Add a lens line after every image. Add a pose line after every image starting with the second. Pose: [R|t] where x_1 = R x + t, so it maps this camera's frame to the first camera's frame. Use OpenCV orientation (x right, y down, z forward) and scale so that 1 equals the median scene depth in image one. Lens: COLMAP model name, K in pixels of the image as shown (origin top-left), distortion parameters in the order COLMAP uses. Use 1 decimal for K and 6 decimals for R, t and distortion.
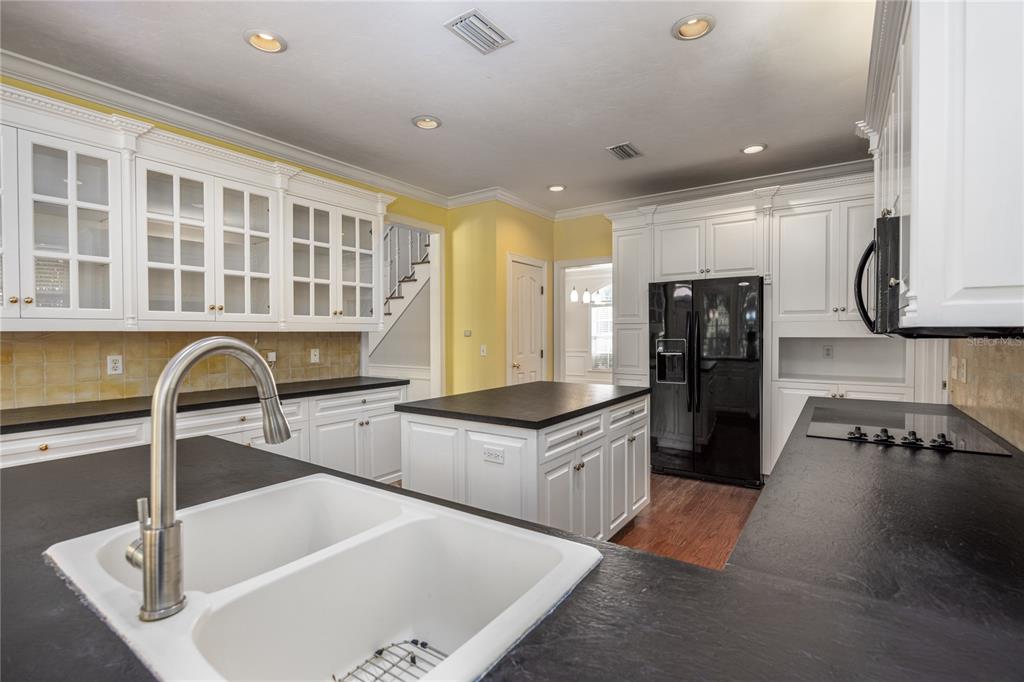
lens RADIAL K [[474.2, 0, 508.9], [0, 474.2, 342.2], [0, 0, 1]] dist [-0.012955, 0.000038]
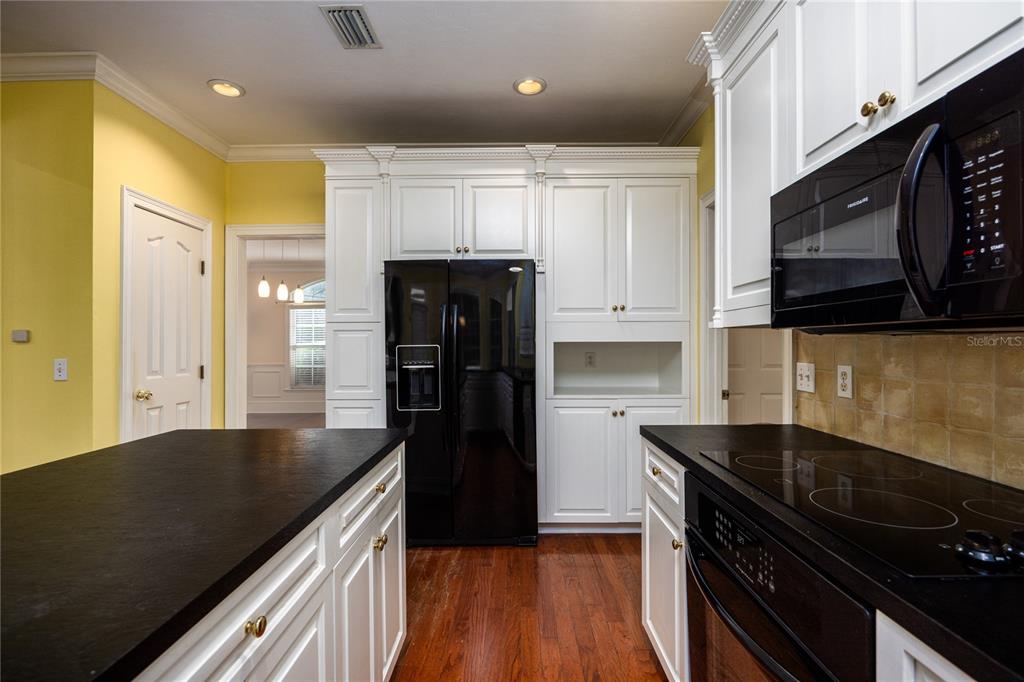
lens RADIAL K [[474.2, 0, 511.3], [0, 474.2, 340.9], [0, 0, 1]] dist [-0.012955, 0.000038]
pose [[0.818644, 0.004518, 0.574283, 0.068841], [0.011637, 0.999633, -0.024454, 0.005988], [-0.574183, 0.026702, 0.818291, 0.403899]]
